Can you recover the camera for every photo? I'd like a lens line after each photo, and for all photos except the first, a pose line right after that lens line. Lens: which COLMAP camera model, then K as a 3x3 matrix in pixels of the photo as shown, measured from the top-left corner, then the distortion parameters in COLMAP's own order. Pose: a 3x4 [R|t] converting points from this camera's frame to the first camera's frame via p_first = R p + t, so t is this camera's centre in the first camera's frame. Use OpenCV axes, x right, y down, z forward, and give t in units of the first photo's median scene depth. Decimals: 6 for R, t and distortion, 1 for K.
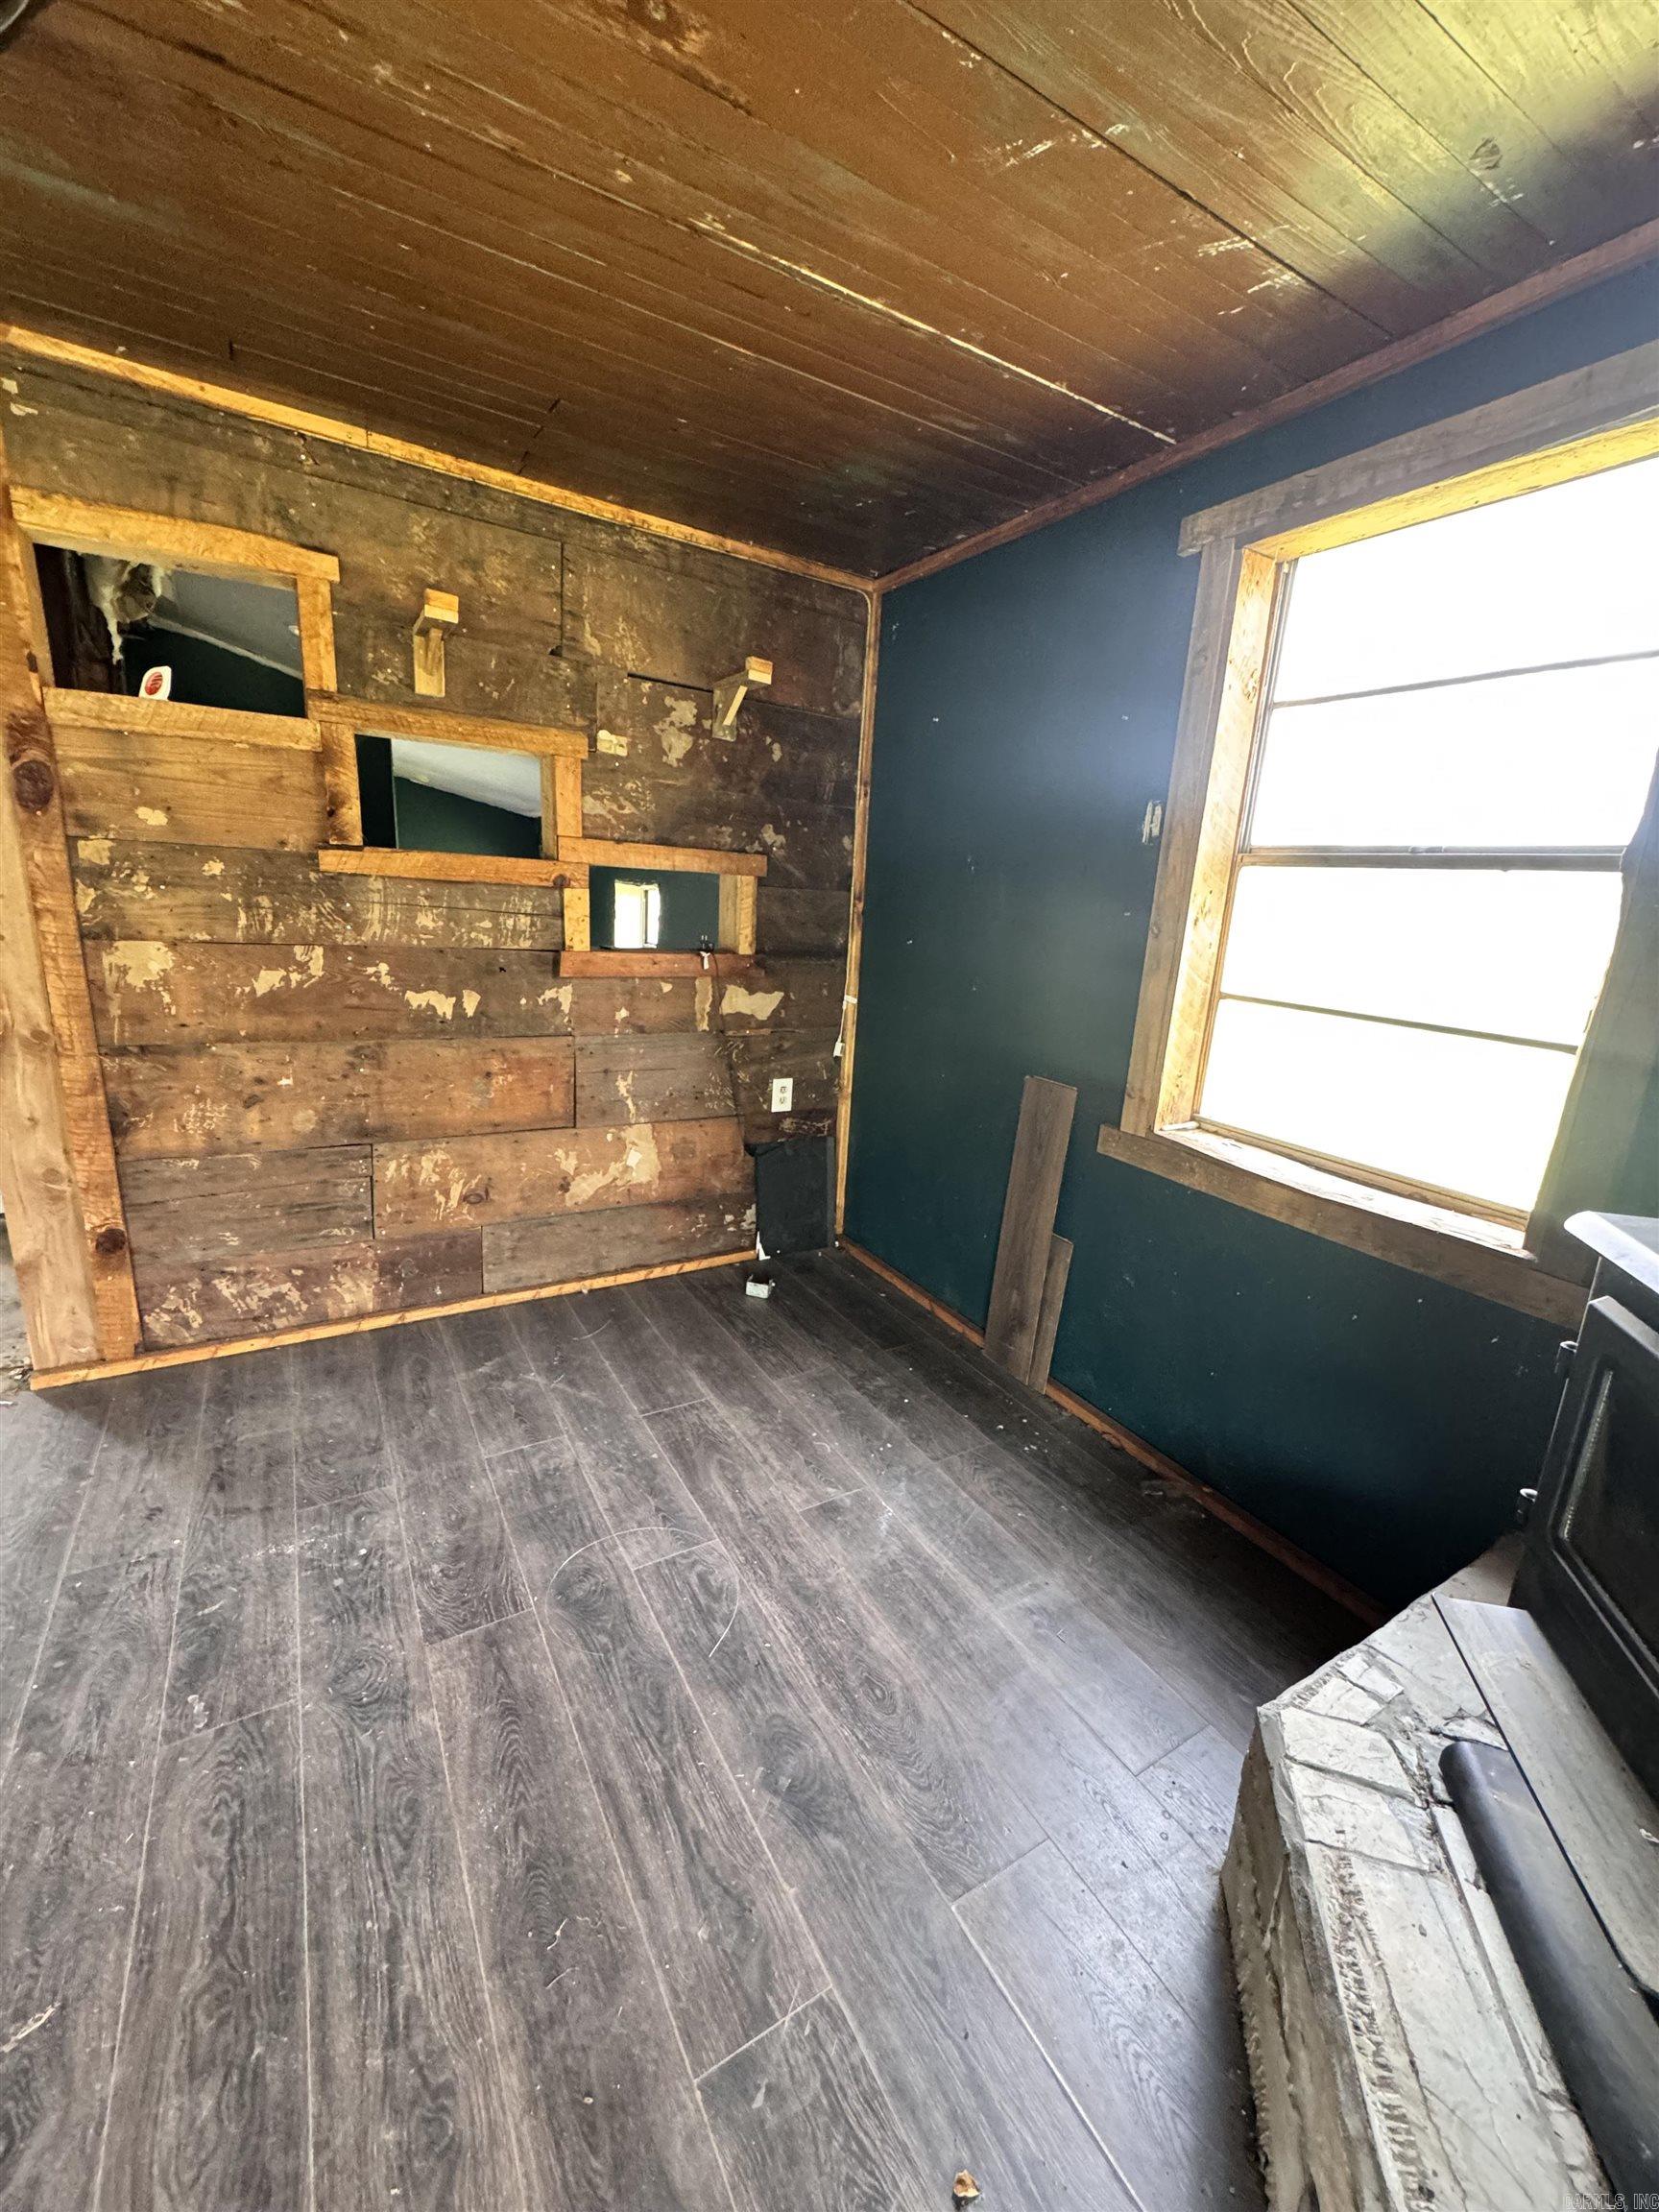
lens RADIAL K [[880.9, 0, 830.9], [0, 880.9, 1100.4], [0, 0, 1]] dist [-0.003055, 0.000431]
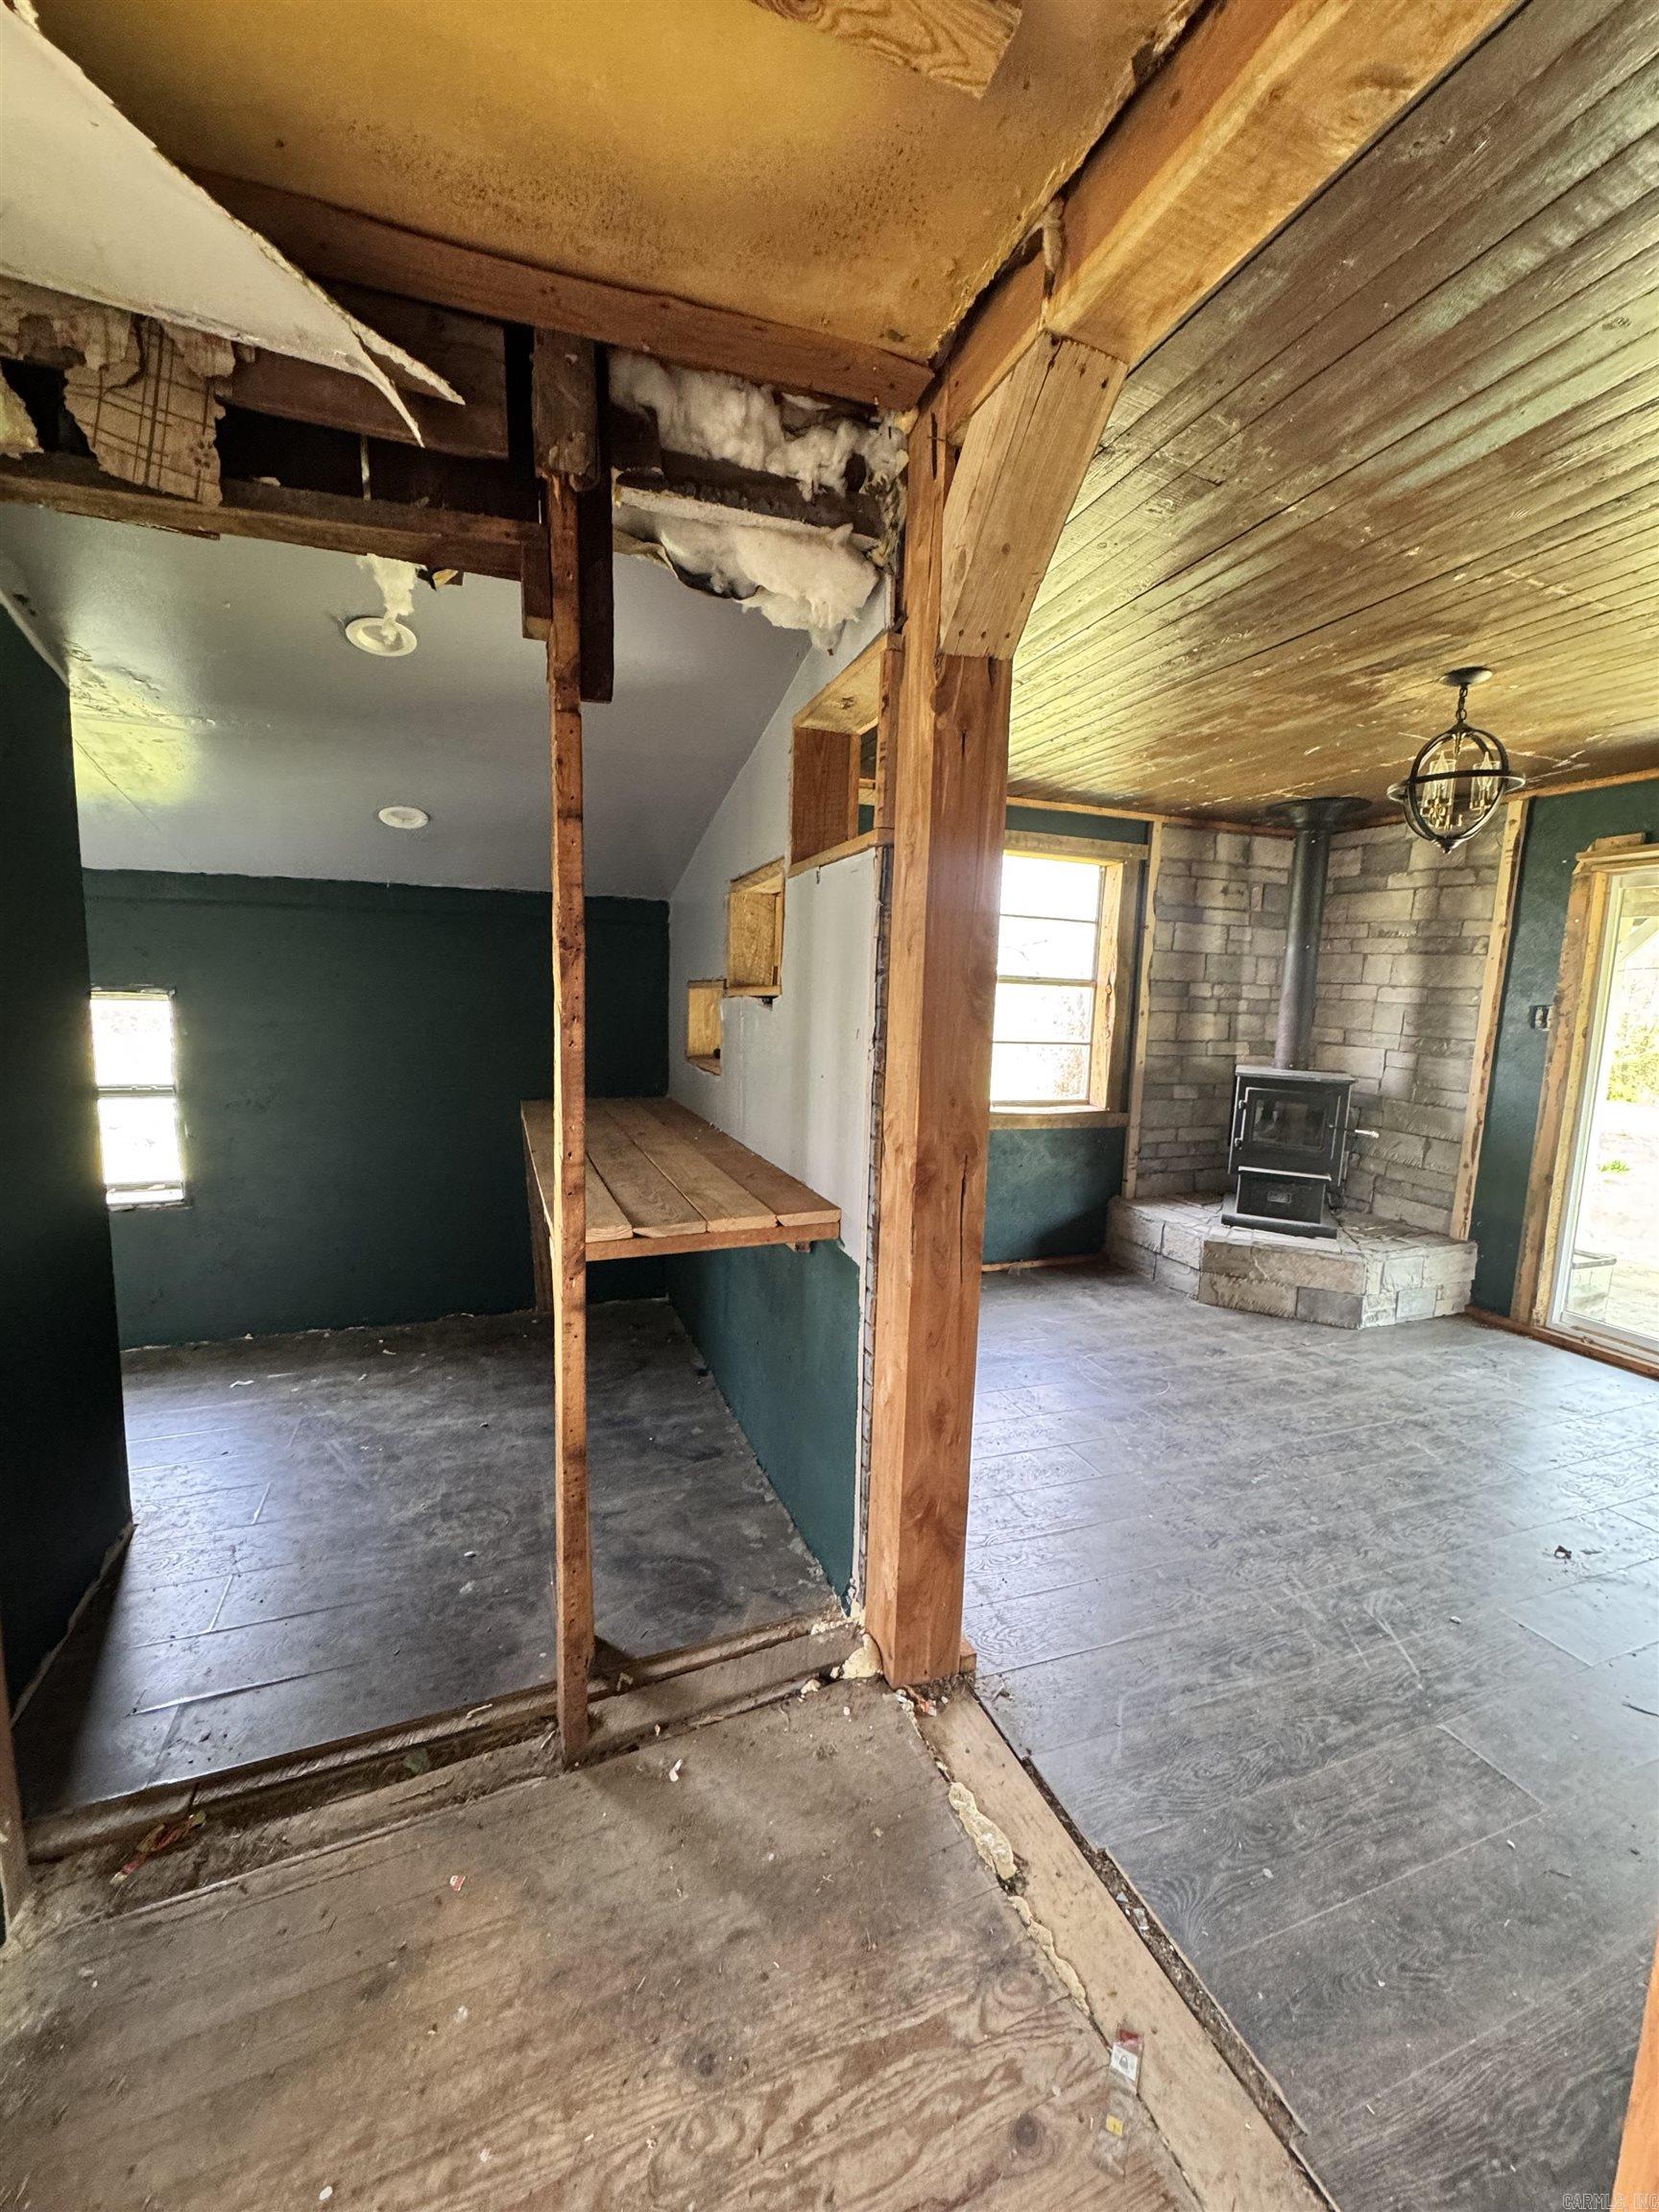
lens RADIAL K [[880.9, 0, 830.9], [0, 880.9, 1100.4], [0, 0, 1]] dist [-0.003055, 0.000431]
pose [[0.182937, -0.166434, 0.968934, -1.467211], [0.213187, 0.968831, 0.126166, -0.278076], [-0.959732, 0.183484, 0.212717, 0.771210]]
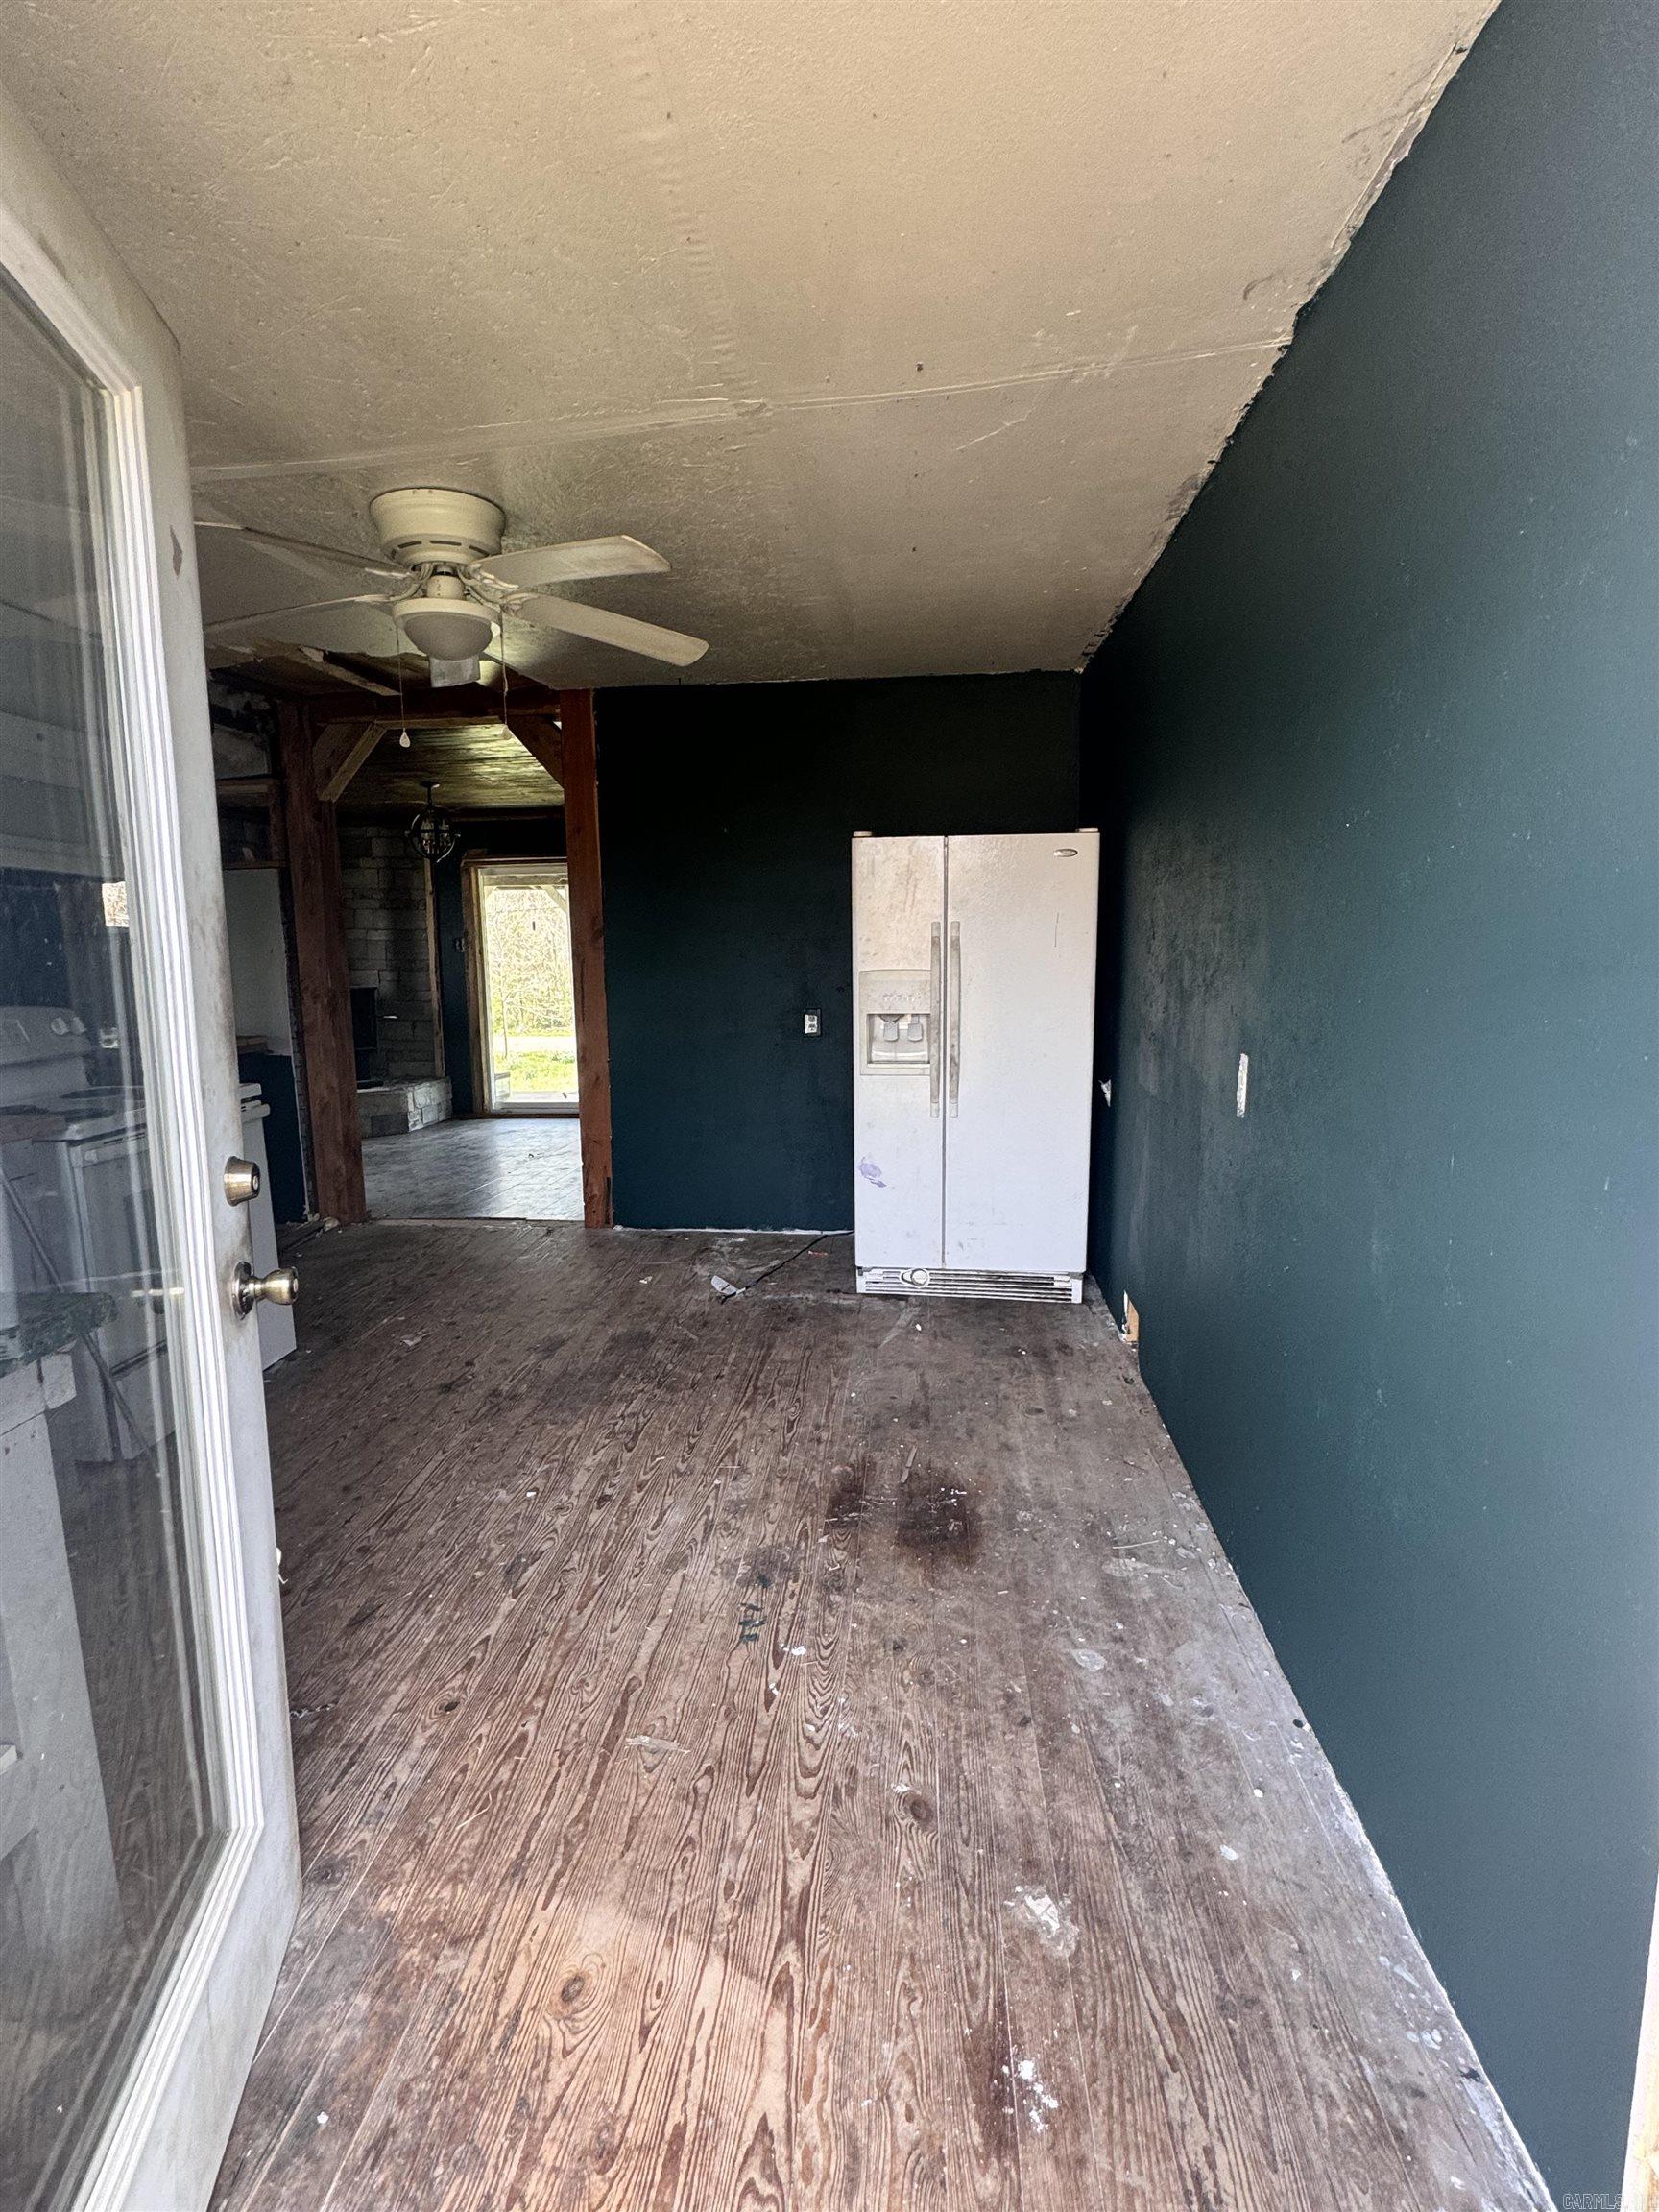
lens RADIAL K [[1059.4, 0, 829.5], [0, 1059.4, 1106.0], [0, 0, 1]] dist [-0.000882, -0.000007]
pose [[-0.789300, -0.124185, 0.601319, -2.759131], [0.124000, 0.926916, 0.354191, -0.533889], [-0.601357, 0.354127, -0.716215, 1.776426]]
